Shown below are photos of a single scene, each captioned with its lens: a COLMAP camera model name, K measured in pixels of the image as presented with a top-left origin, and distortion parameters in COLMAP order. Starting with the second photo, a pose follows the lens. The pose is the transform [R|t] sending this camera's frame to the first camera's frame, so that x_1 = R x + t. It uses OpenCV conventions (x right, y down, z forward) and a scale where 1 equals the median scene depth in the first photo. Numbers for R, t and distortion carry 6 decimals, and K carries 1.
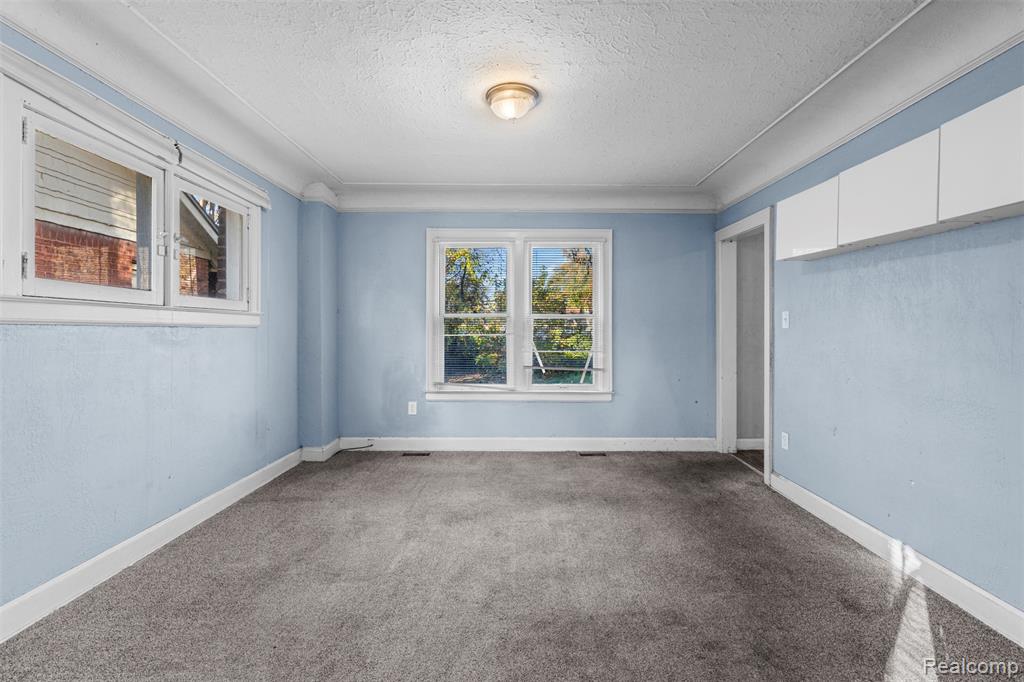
lens RADIAL K [[462.2, 0, 521.6], [0, 462.2, 333.2], [0, 0, 1]] dist [-0.018508, 0.005906]
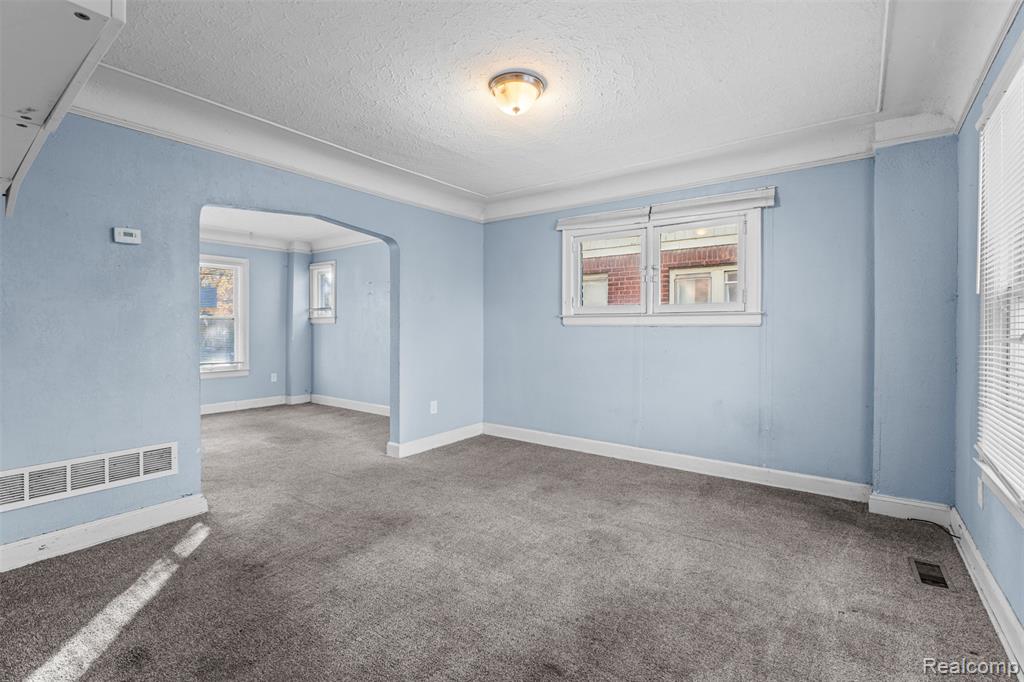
lens RADIAL K [[462.2, 0, 521.6], [0, 462.2, 333.2], [0, 0, 1]] dist [-0.018508, 0.005906]
pose [[-0.594784, 0.002744, -0.803881, 0.657883], [-0.010465, 0.999883, 0.011157, -0.003838], [0.803818, 0.015049, -0.594686, 1.390006]]
